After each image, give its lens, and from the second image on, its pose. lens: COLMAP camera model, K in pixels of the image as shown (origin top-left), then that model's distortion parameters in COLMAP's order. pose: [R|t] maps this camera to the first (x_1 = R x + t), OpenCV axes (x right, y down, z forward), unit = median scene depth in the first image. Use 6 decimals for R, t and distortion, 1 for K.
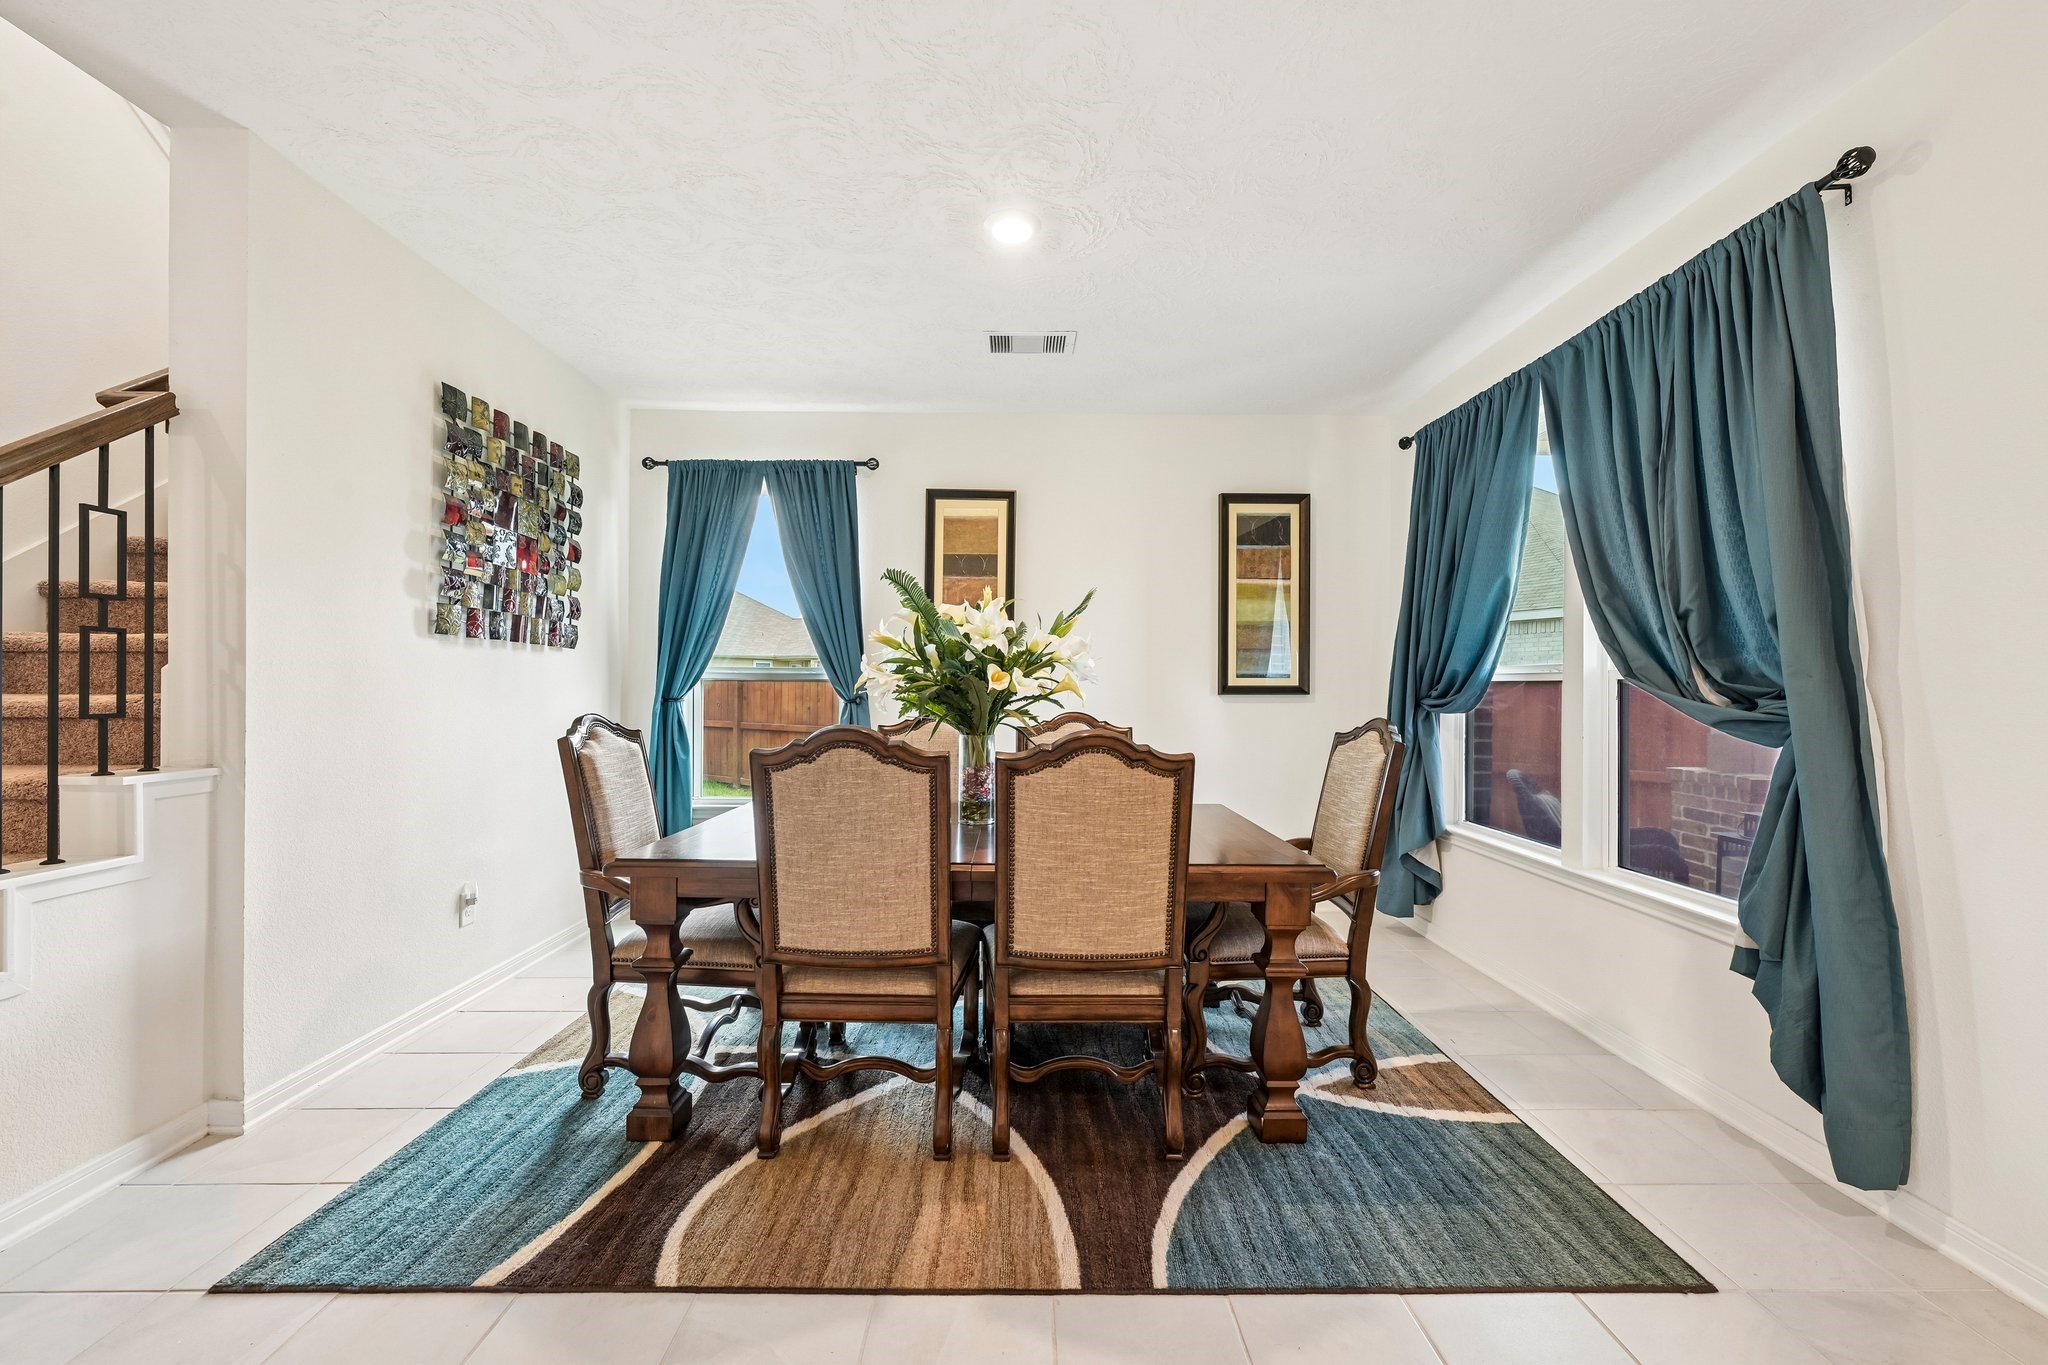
lens RADIAL K [[810.8, 0, 1020.0], [0, 810.8, 687.0], [0, 0, 1]] dist [-0.002697, 0.000949]
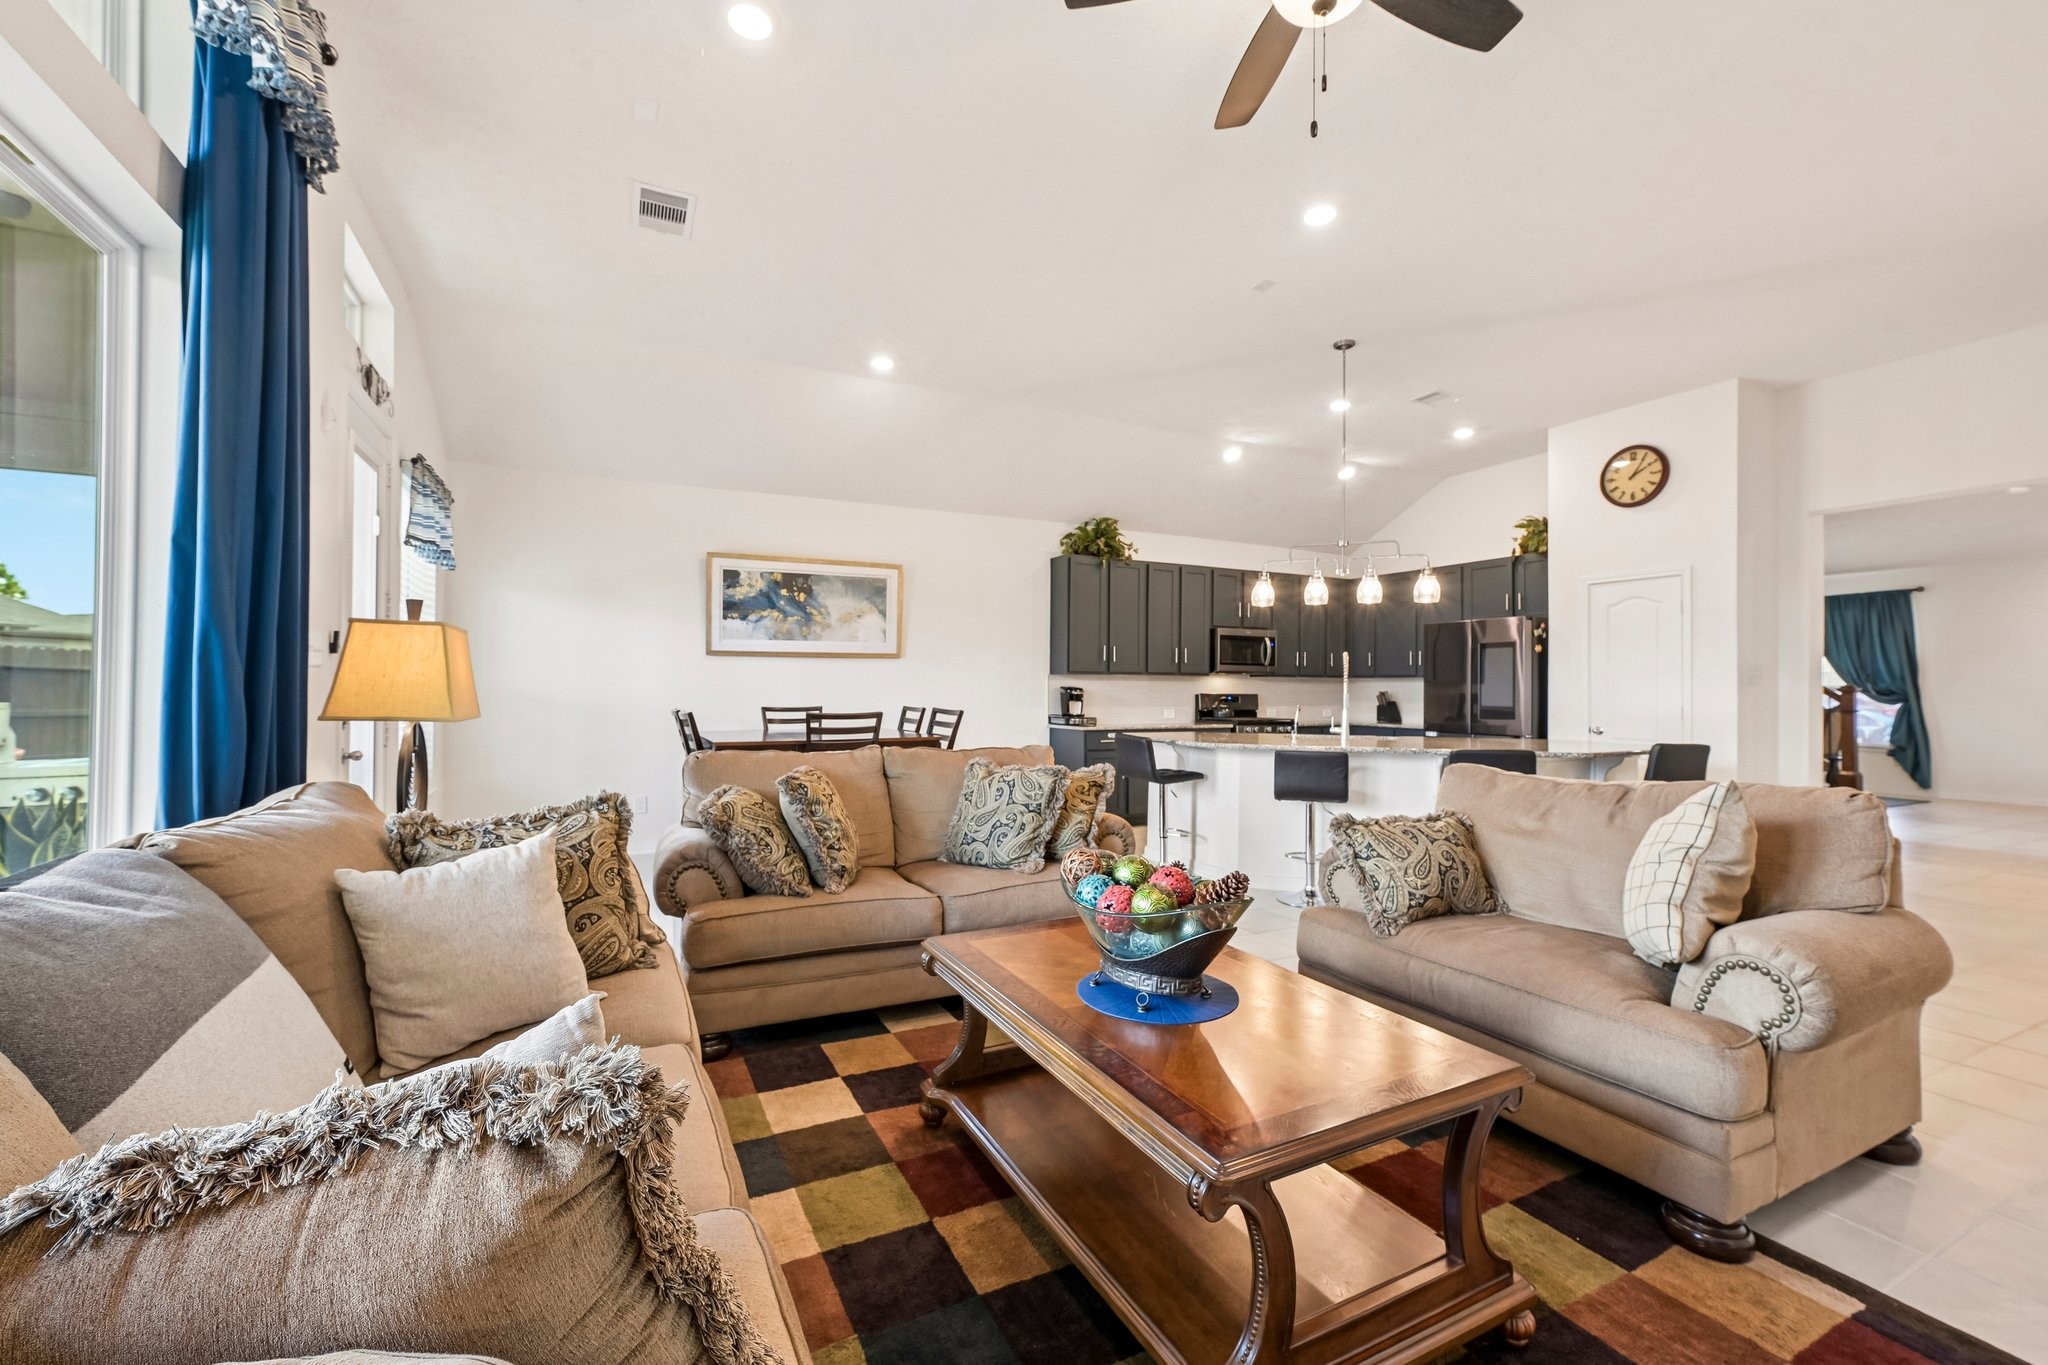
lens RADIAL K [[810.8, 0, 1025.6], [0, 810.8, 681.2], [0, 0, 1]] dist [-0.002697, 0.000949]
pose [[0.903265, 0.002135, 0.429077, -4.083434], [-0.000709, 0.999994, -0.003482, -0.032806], [-0.429082, 0.002841, 0.903261, -0.775121]]
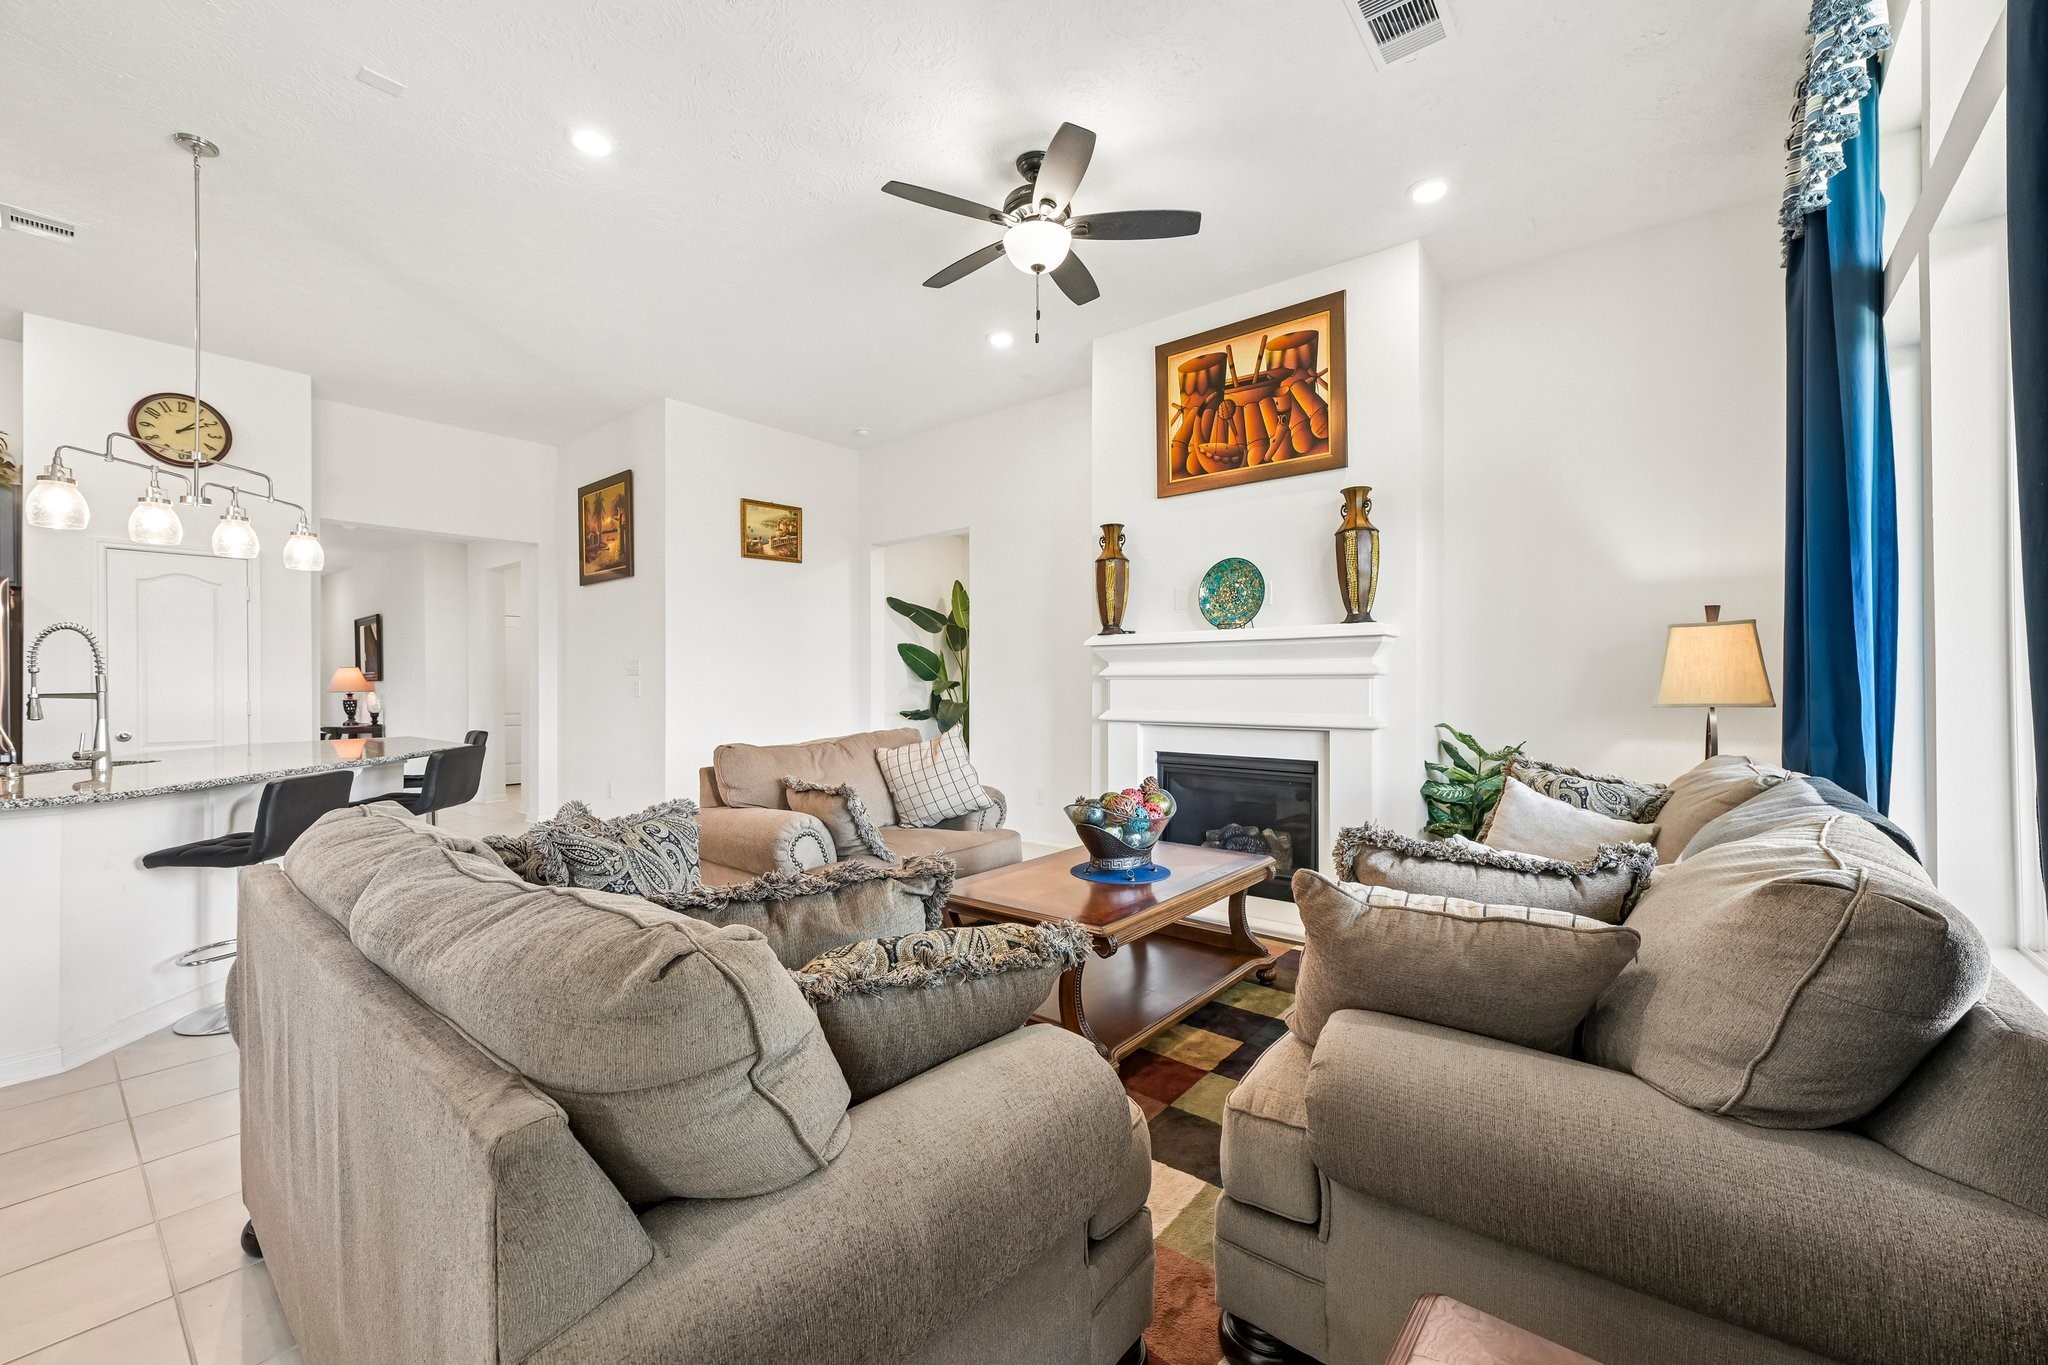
lens RADIAL K [[810.8, 0, 1019.1], [0, 810.8, 685.3], [0, 0, 1]] dist [-0.002697, 0.000949]
pose [[-0.767404, -0.005569, 0.641139, -4.299872], [-0.001300, 0.999974, 0.007131, -0.030656], [-0.641162, 0.004639, -0.767391, 0.576537]]
